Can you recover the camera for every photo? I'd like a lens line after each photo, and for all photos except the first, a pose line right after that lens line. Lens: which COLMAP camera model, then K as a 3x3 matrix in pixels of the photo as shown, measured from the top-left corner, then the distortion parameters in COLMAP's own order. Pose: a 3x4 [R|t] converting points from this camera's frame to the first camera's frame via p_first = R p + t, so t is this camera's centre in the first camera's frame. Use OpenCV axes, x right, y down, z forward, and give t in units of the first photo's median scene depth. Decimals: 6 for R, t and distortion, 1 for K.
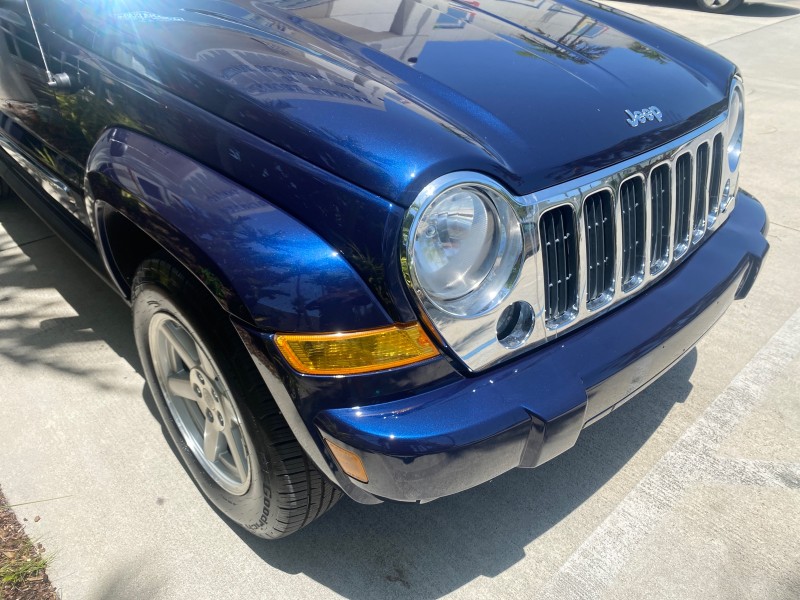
lens RADIAL K [[621.9, 0, 395.5], [0, 621.9, 295.4], [0, 0, 1]] dist [0.008284, -0.004714]
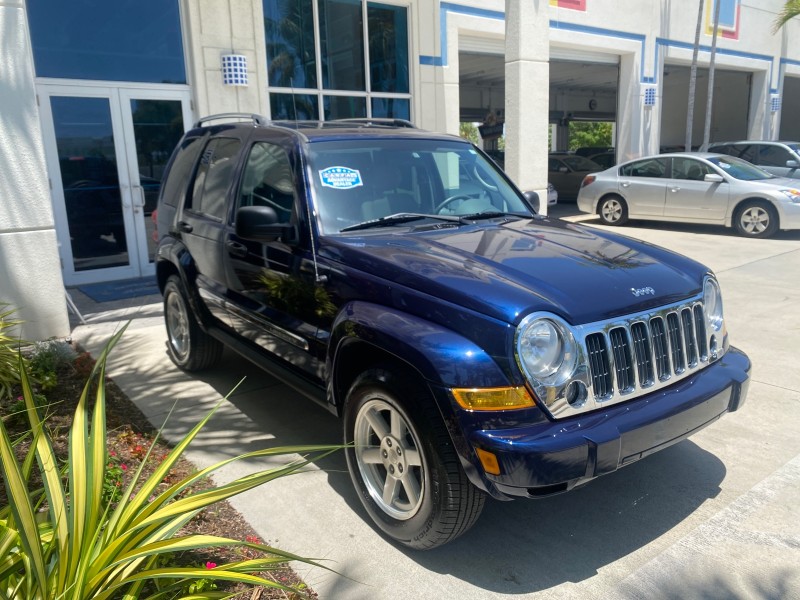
lens RADIAL K [[619.5, 0, 400.0], [0, 619.5, 300.0], [0, 0, 1]] dist [0.012762, -0.008569]
pose [[0.993942, -0.008810, -0.109554, -0.095475], [-0.027836, 0.944105, -0.328467, 0.310739], [0.106324, 0.329526, 0.938141, -0.679534]]
